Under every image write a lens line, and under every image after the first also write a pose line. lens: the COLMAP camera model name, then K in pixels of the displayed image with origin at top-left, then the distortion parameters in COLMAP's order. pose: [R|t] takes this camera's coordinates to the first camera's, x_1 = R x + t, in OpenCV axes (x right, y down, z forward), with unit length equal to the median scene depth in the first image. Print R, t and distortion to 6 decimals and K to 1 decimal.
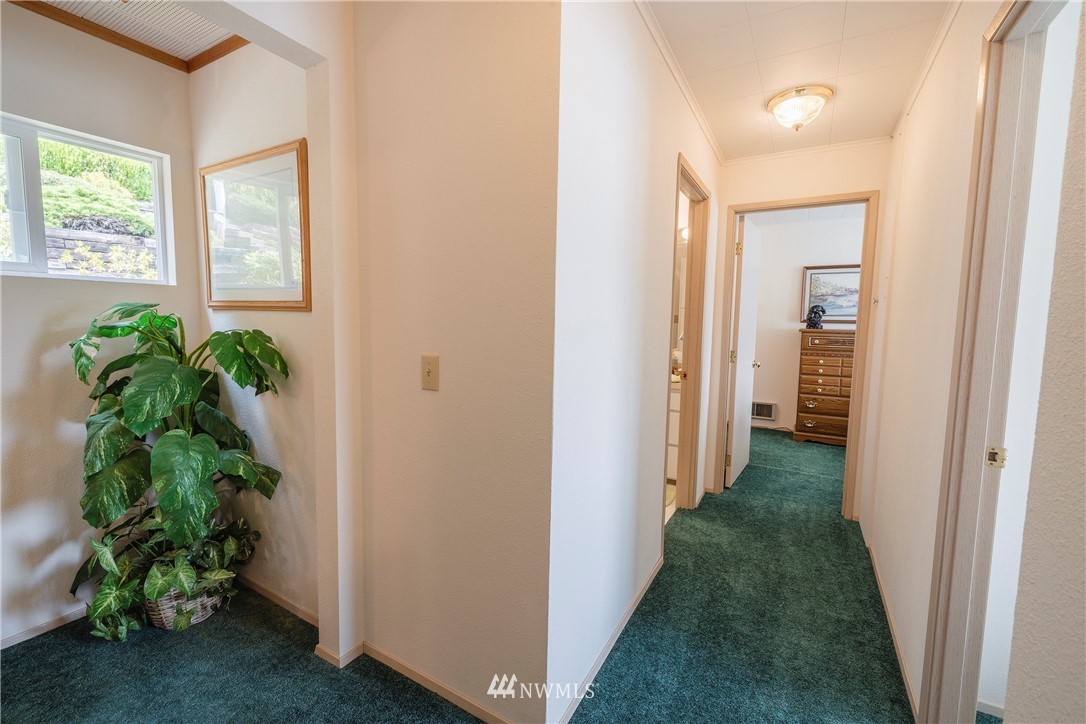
lens RADIAL K [[460.5, 0, 540.3], [0, 460.5, 361.0], [0, 0, 1]] dist [-0.003205, -0.000371]
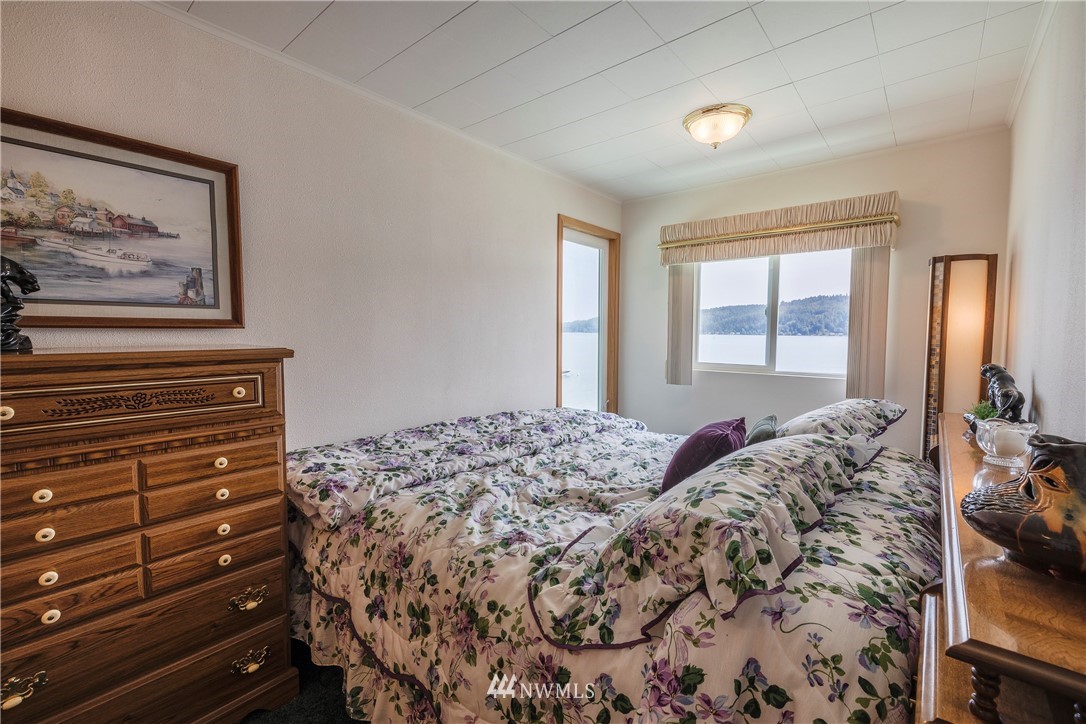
lens RADIAL K [[460.5, 0, 540.9], [0, 460.5, 357.6], [0, 0, 1]] dist [-0.003205, -0.000371]
pose [[0.182518, -0.064652, 0.981075, 0.413379], [0.083965, 0.995215, 0.049963, -0.054730], [-0.979611, 0.073256, 0.187073, 0.671812]]
